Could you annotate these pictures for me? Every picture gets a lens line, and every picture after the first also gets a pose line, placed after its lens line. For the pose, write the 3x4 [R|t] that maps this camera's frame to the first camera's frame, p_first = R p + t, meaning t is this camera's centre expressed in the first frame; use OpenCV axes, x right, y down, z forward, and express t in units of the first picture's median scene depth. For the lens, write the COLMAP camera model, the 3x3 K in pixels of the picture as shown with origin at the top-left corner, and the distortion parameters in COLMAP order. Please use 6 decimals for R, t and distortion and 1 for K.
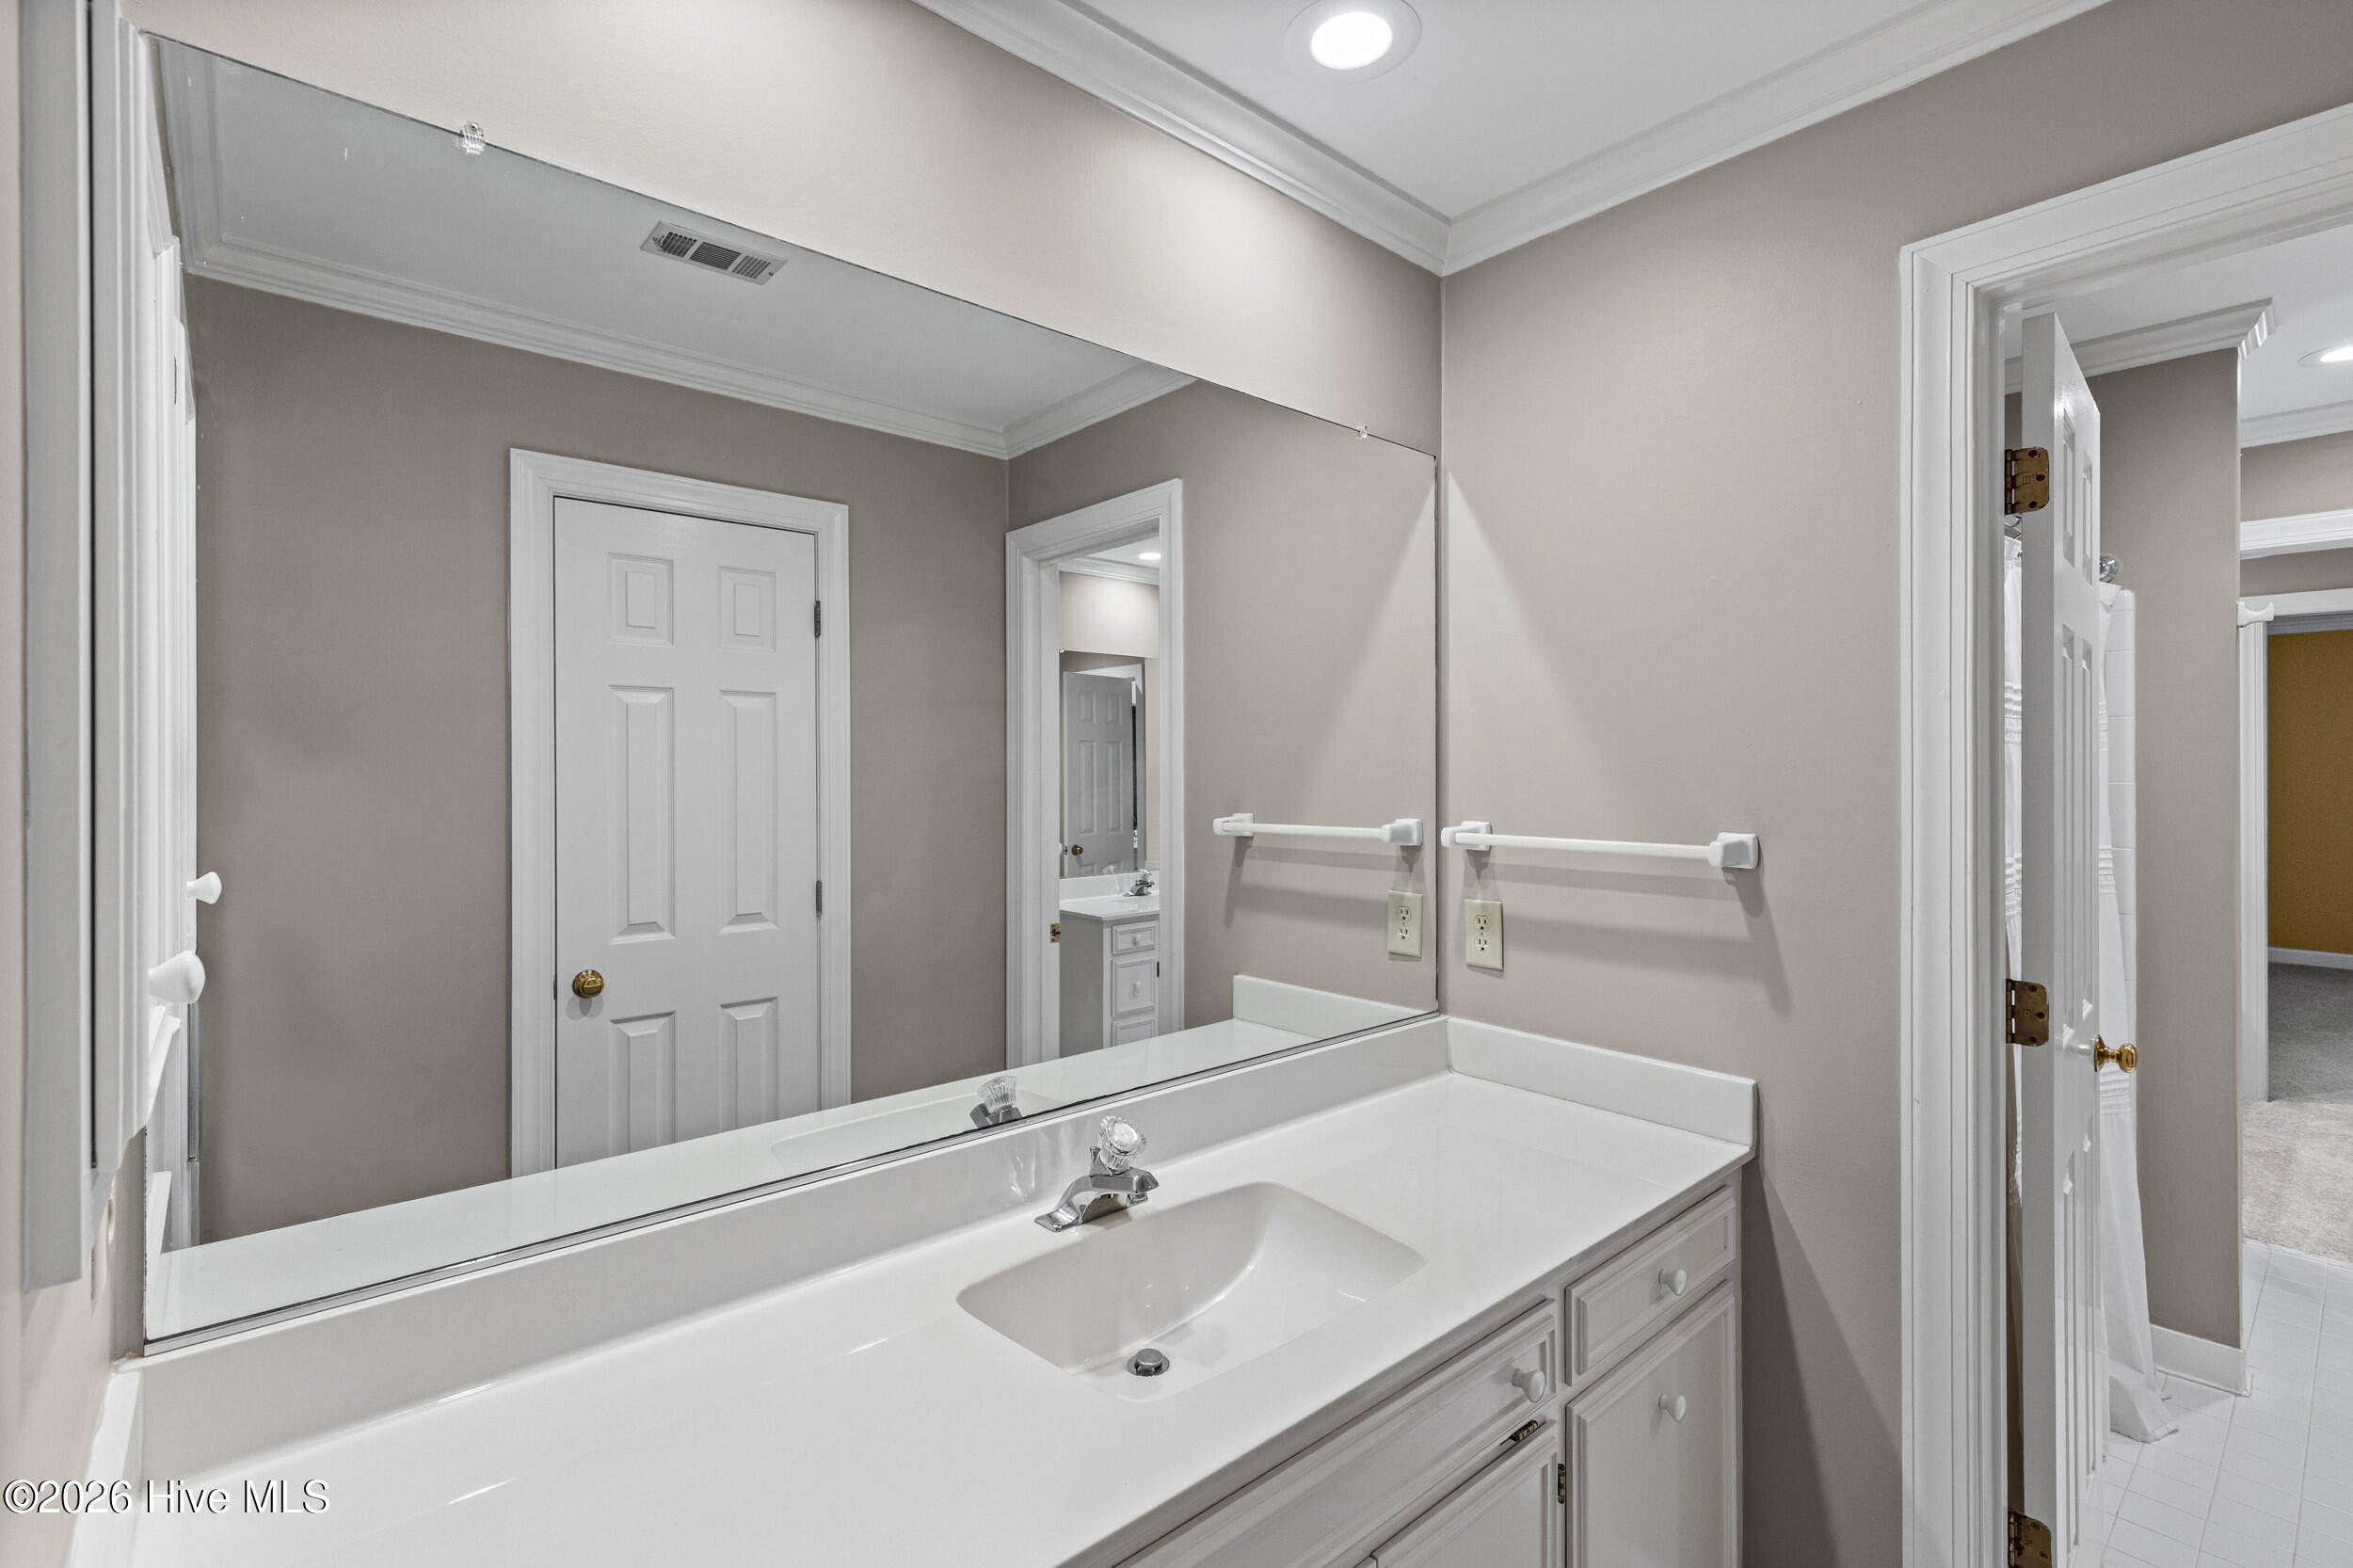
lens RADIAL K [[1060.9, 0, 1186.7], [0, 1060.9, 777.2], [0, 0, 1]] dist [-0.002514, -0.000818]
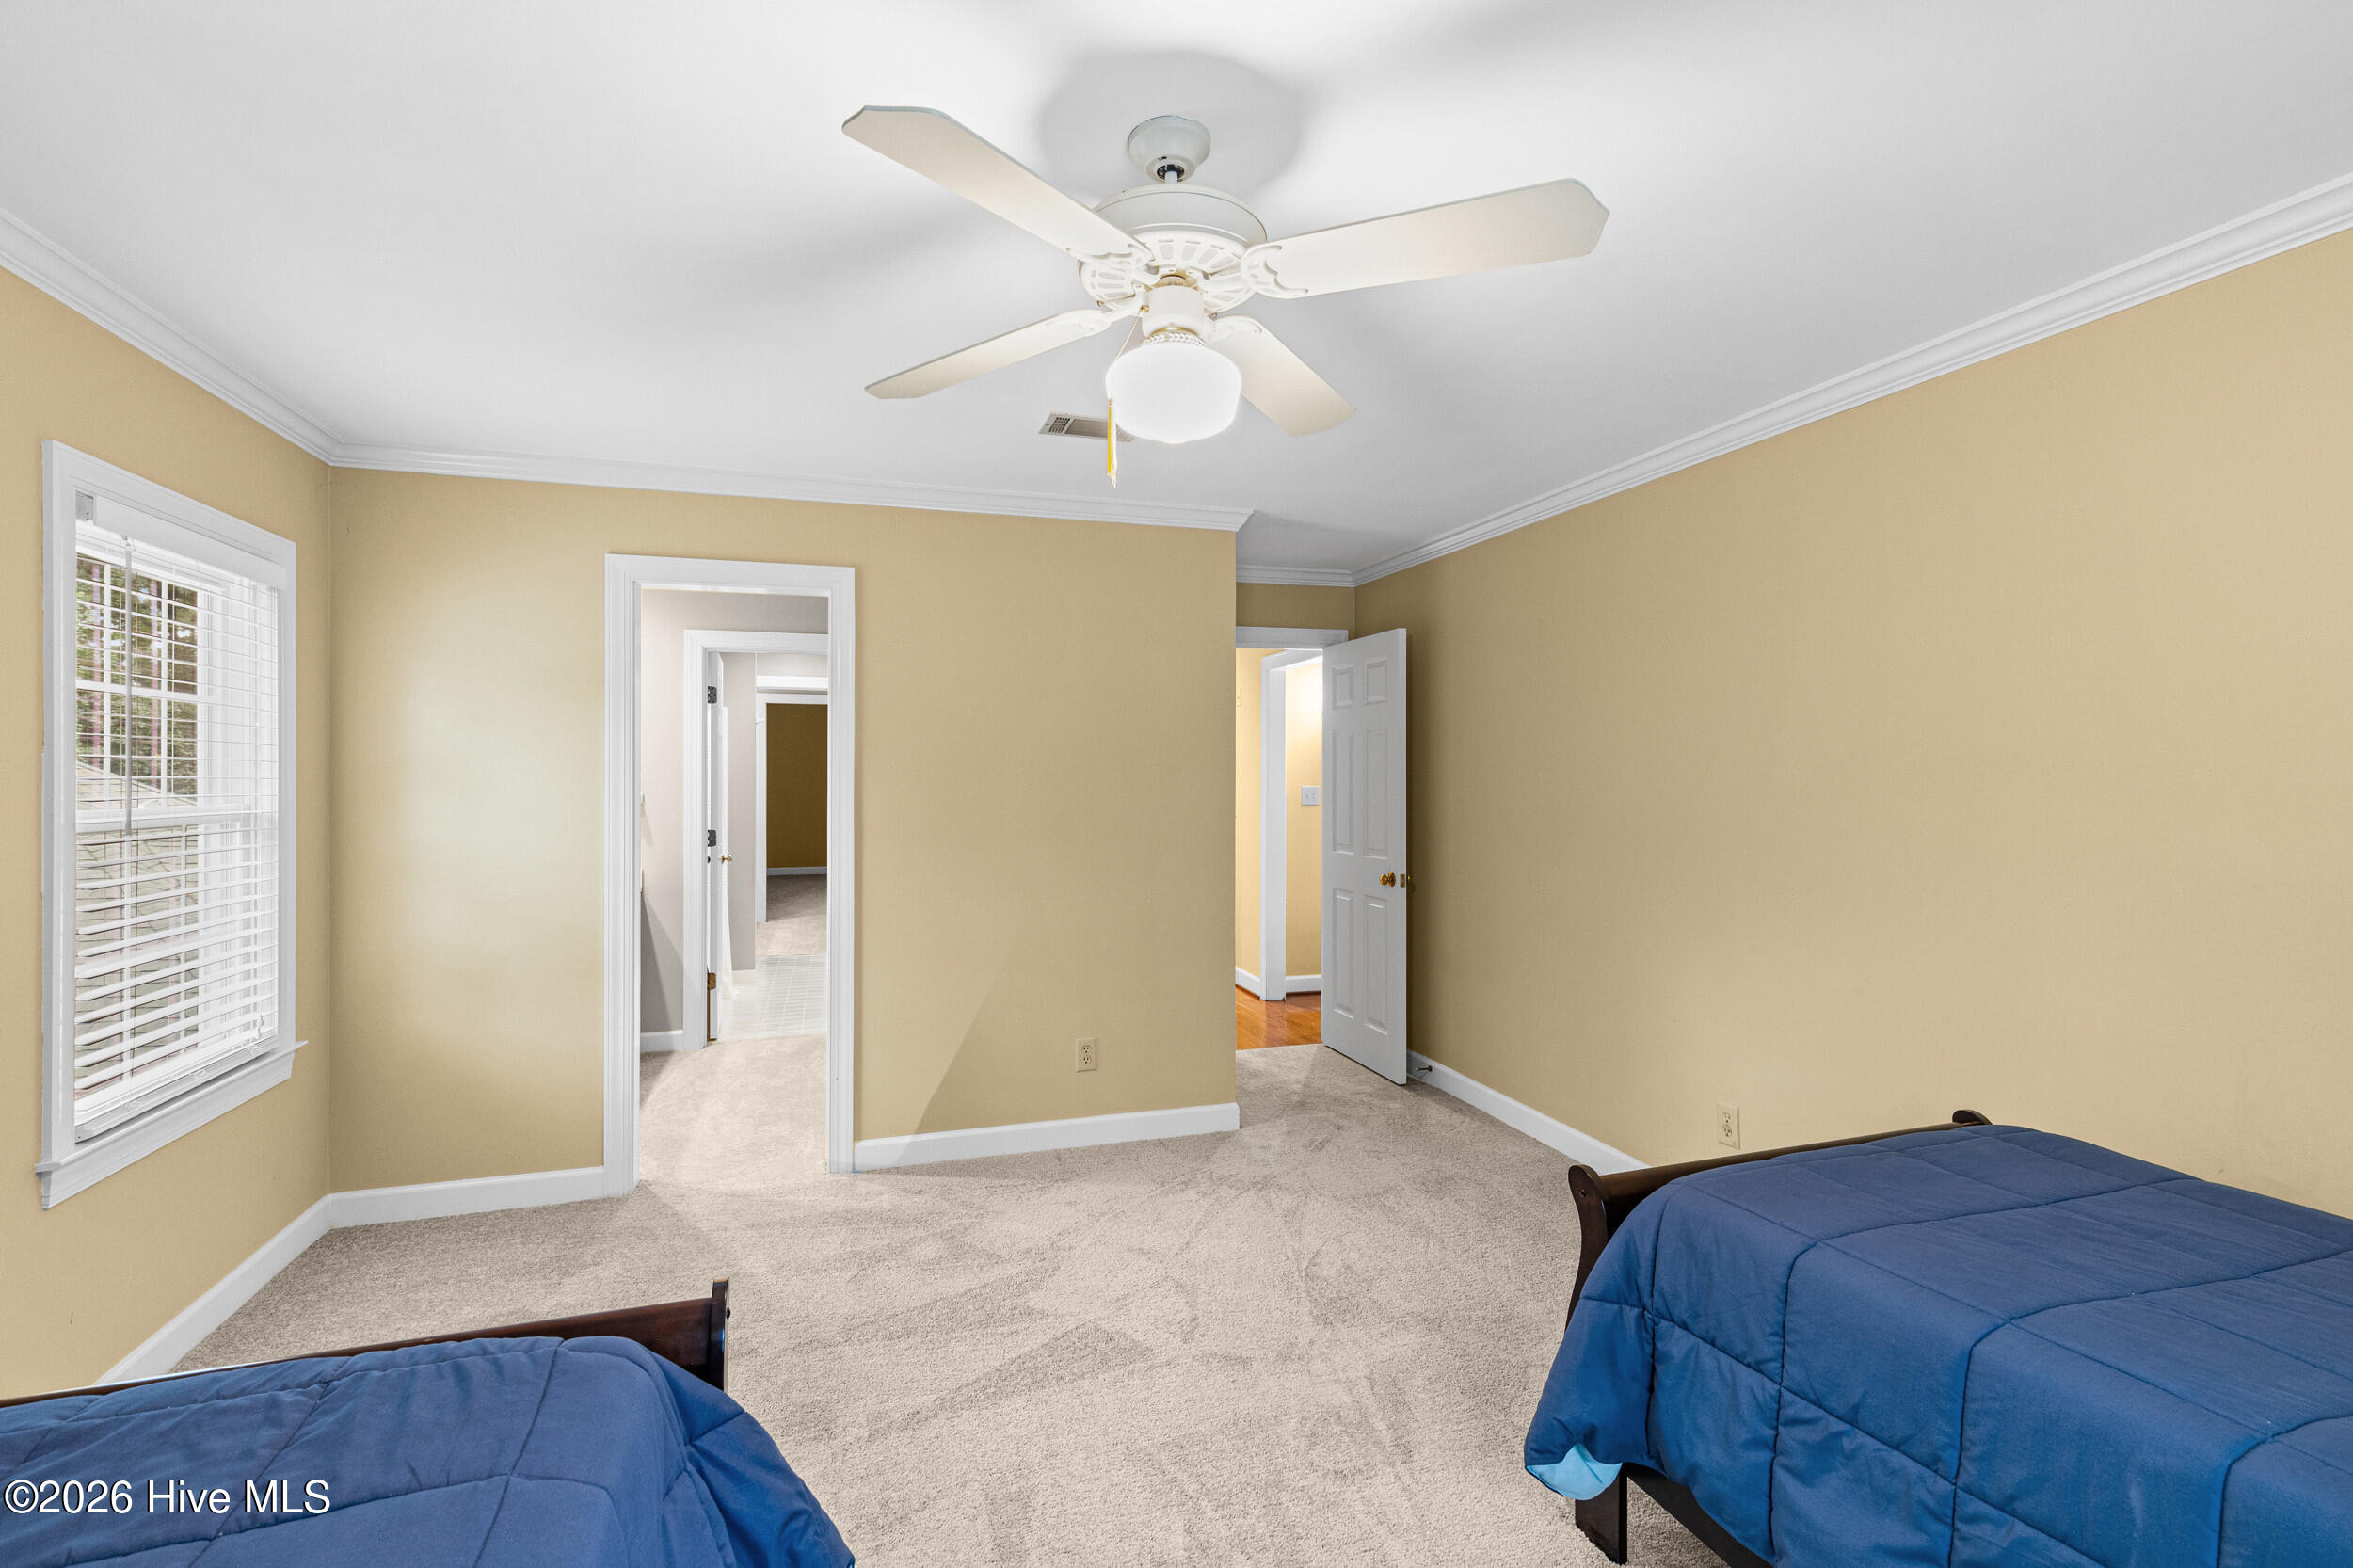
lens RADIAL K [[1060.9, 0, 1173.8], [0, 1060.9, 774.7], [0, 0, 1]] dist [-0.002514, -0.000818]
pose [[0.399970, 0.002070, 0.916526, -1.303758], [-0.006306, 0.999980, 0.000493, -0.007400], [-0.916506, -0.005977, 0.399975, -1.304253]]
